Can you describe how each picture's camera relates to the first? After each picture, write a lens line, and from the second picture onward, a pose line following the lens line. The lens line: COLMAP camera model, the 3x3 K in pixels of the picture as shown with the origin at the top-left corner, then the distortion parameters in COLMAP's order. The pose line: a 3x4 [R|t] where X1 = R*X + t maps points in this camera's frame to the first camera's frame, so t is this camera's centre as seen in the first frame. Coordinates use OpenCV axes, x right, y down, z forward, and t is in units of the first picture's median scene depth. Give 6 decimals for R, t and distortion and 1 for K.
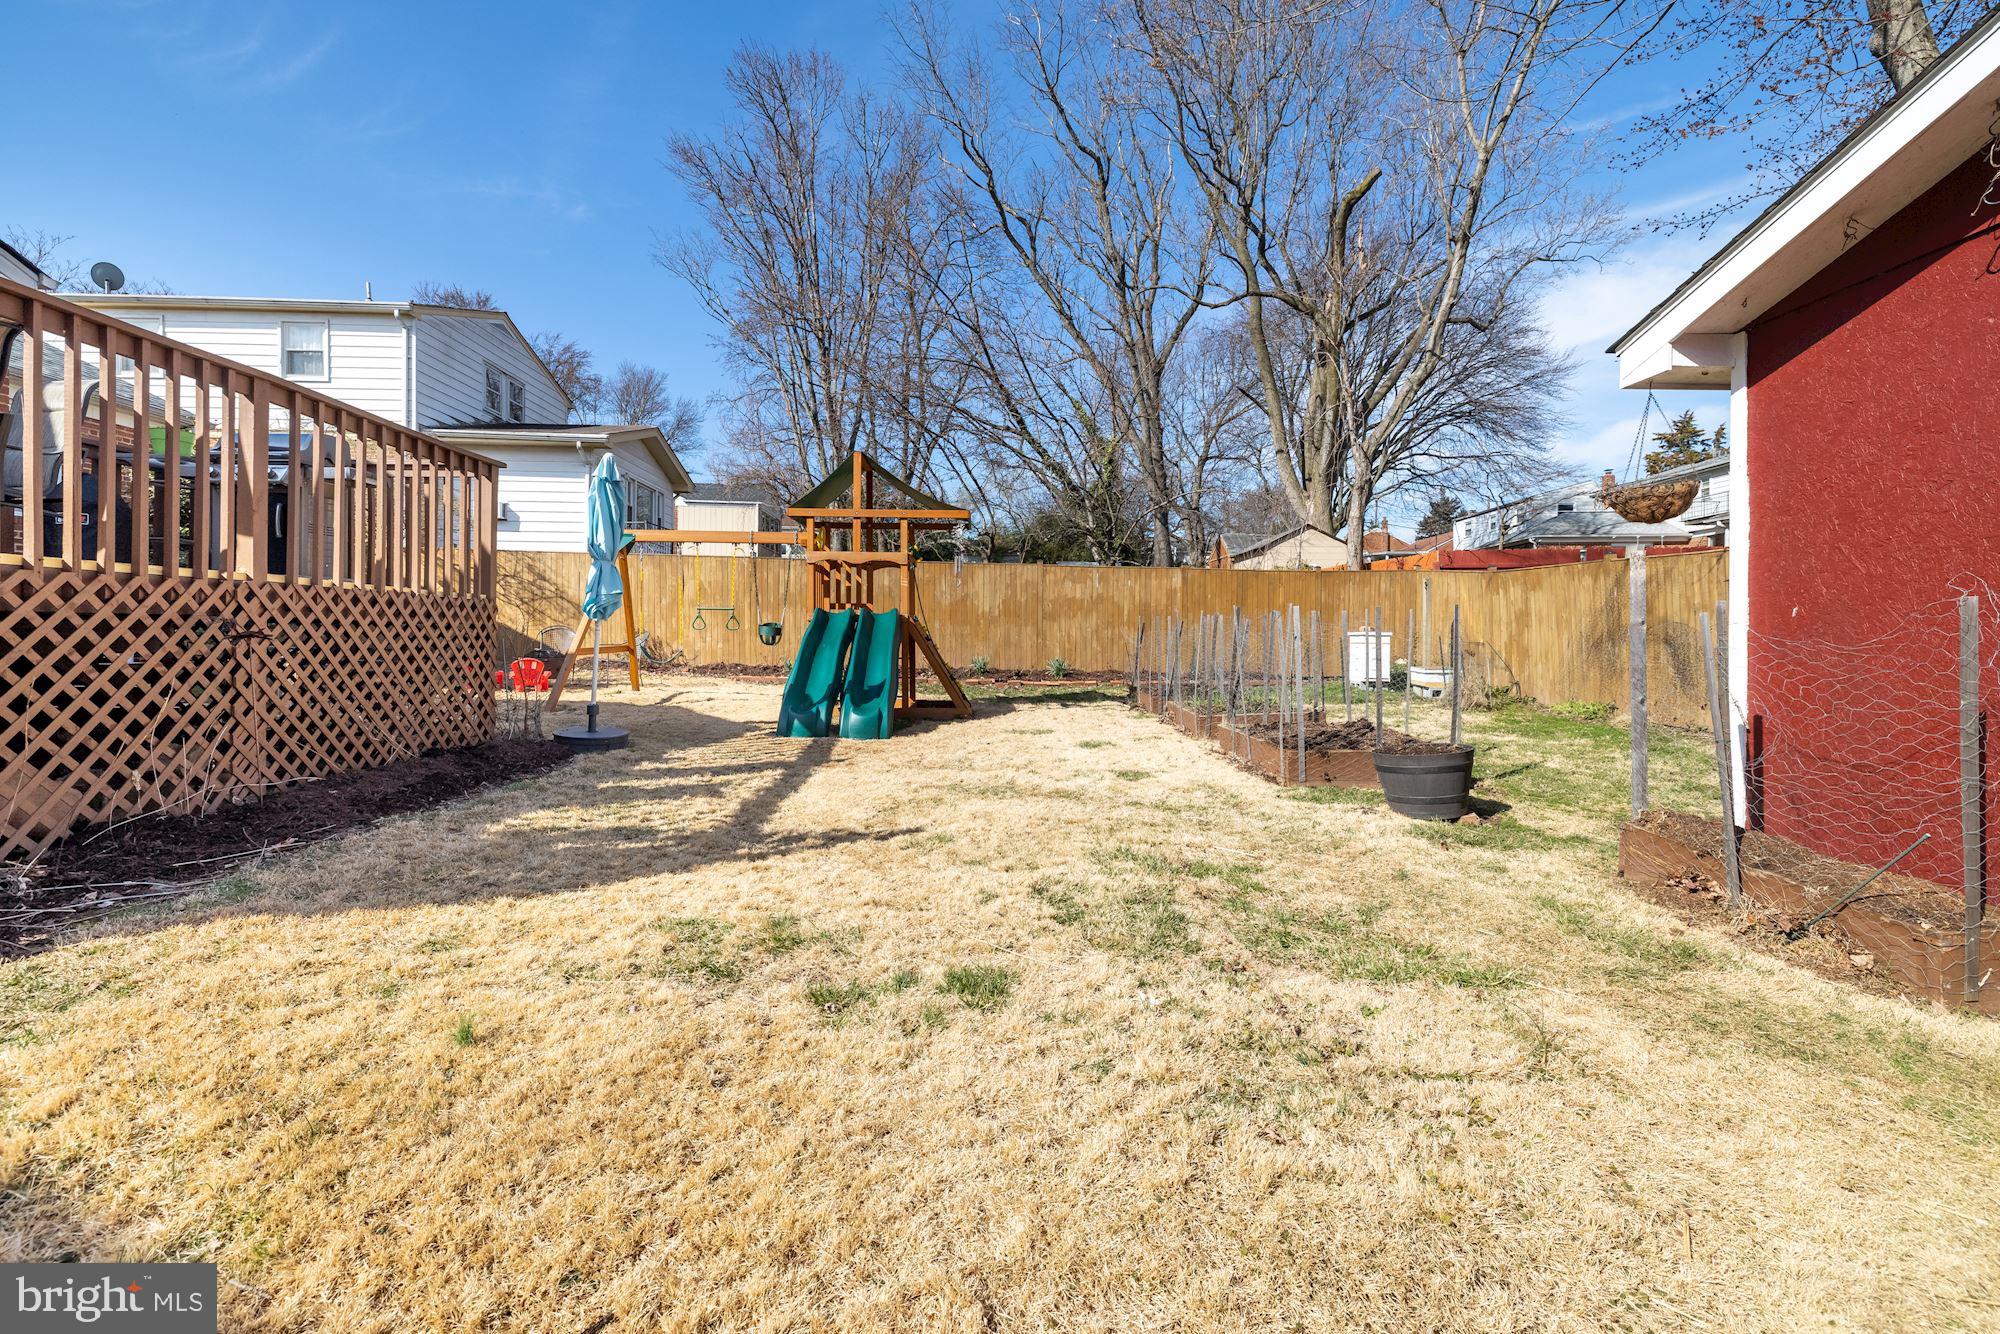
lens RADIAL K [[848.7, 0, 1000.0], [0, 848.7, 641.4], [0, 0, 1]] dist [-0.003793, 0.000718]
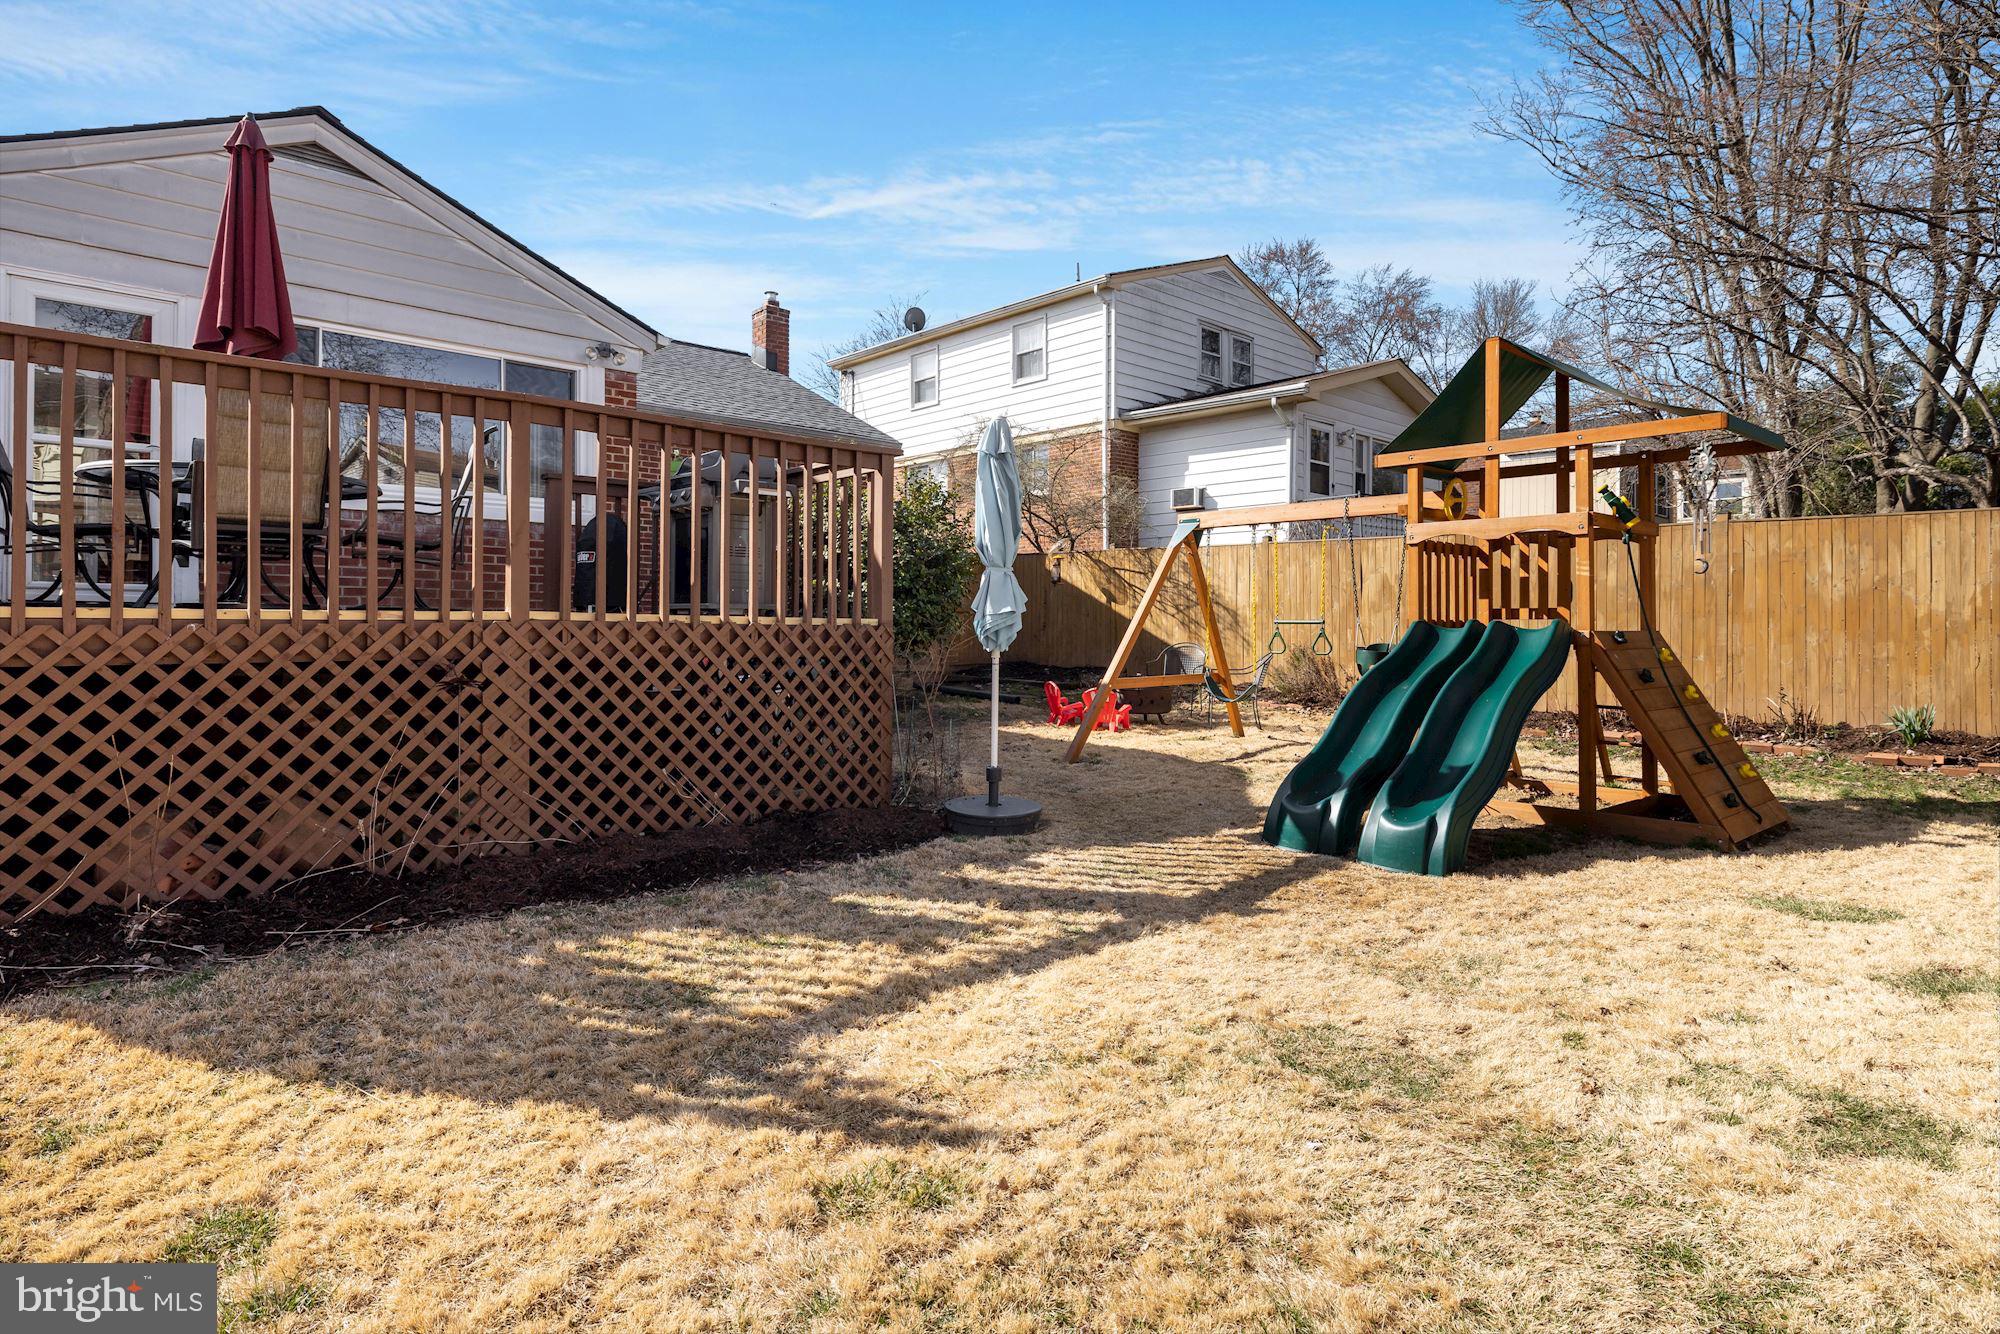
lens RADIAL K [[1097.8, 0, 997.5], [0, 1097.8, 629.2], [0, 0, 1]] dist [-0.003113, -0.000878]
pose [[0.639725, -0.006347, -0.768577, 0.144066], [-0.004858, 0.999913, -0.012300, -0.018835], [0.768588, 0.011602, 0.639639, 0.245140]]
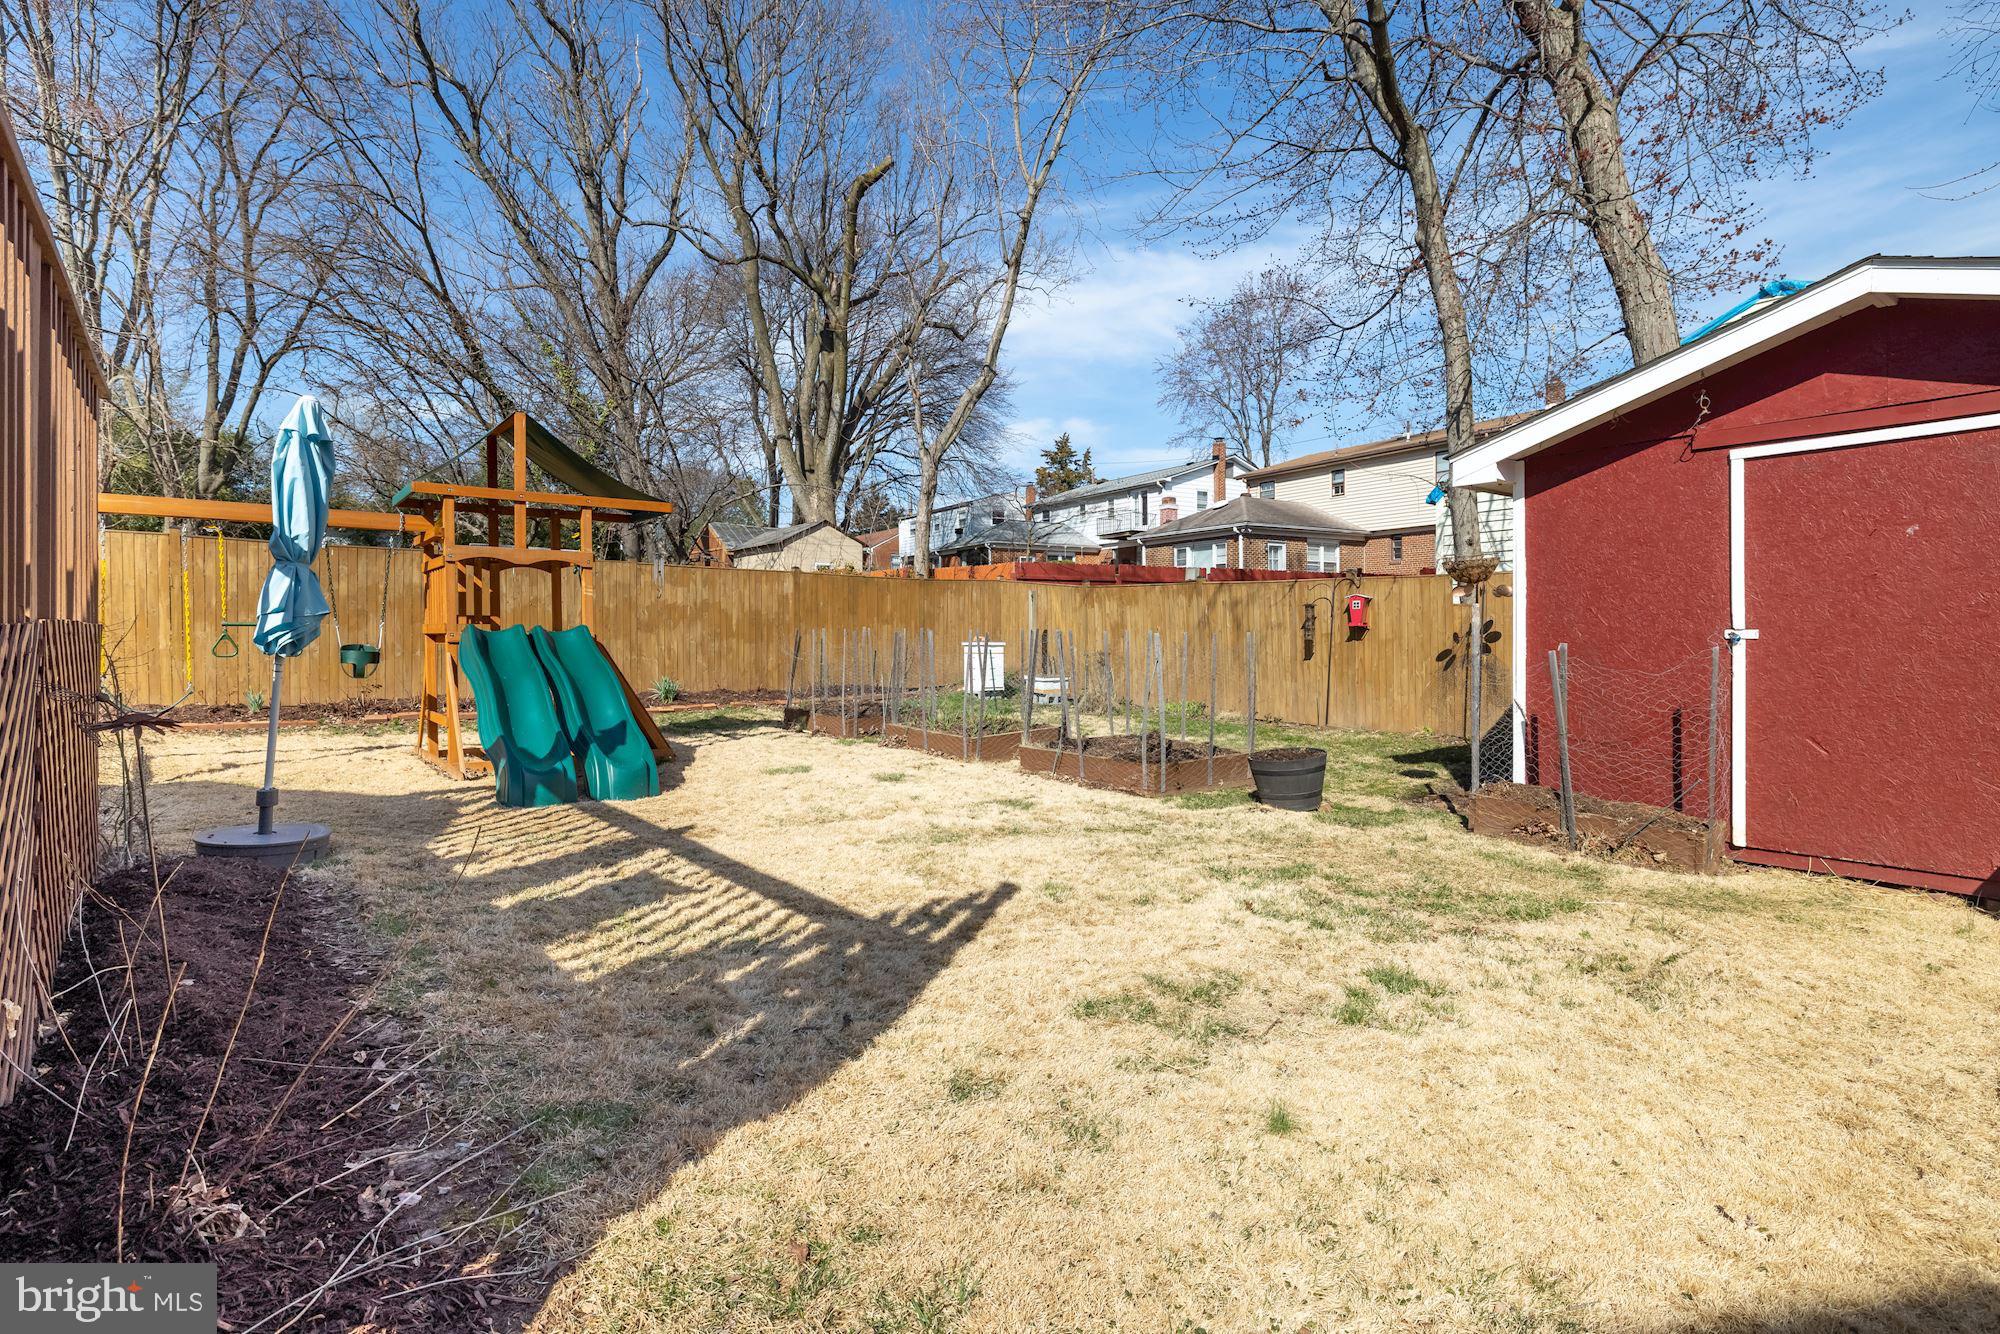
lens RADIAL K [[983.2, 0, 1003.1], [0, 983.2, 648.2], [0, 0, 1]] dist [-0.001210, 0.000458]
pose [[0.796751, -0.016358, 0.604086, -0.291863], [0.011298, 0.999862, 0.012174, -0.020088], [-0.604202, -0.002875, 0.796826, 0.051293]]
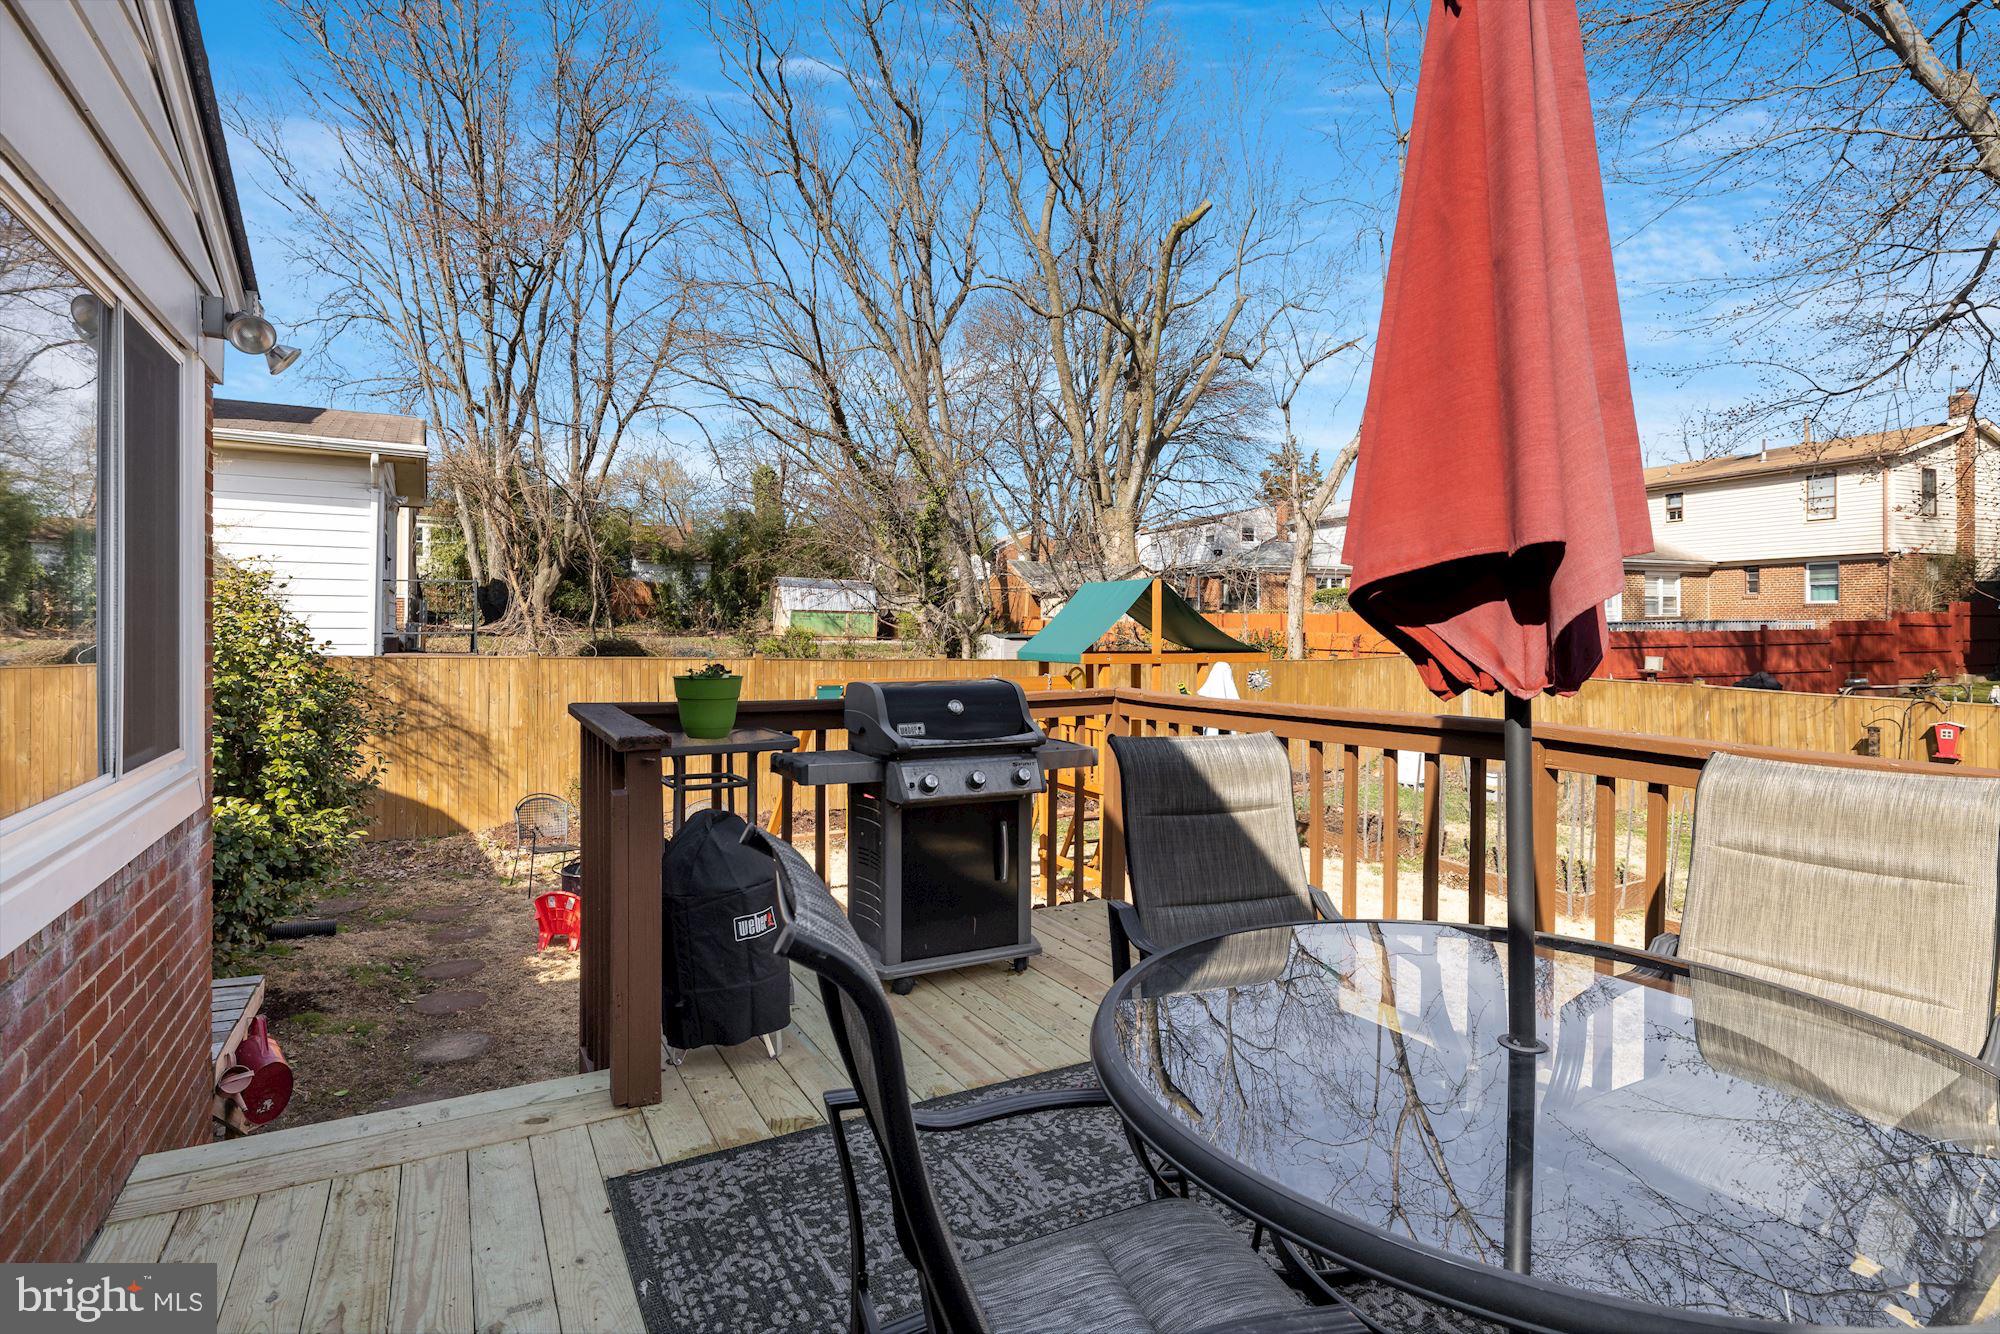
lens RADIAL K [[996.6, 0, 1001.2], [0, 996.6, 625.3], [0, 0, 1]] dist [-0.005220, 0.000630]
pose [[0.893234, -0.002164, 0.449587, -0.576002], [0.005705, 0.999962, -0.006522, -0.142246], [-0.449556, 0.008391, 0.893213, 0.199458]]
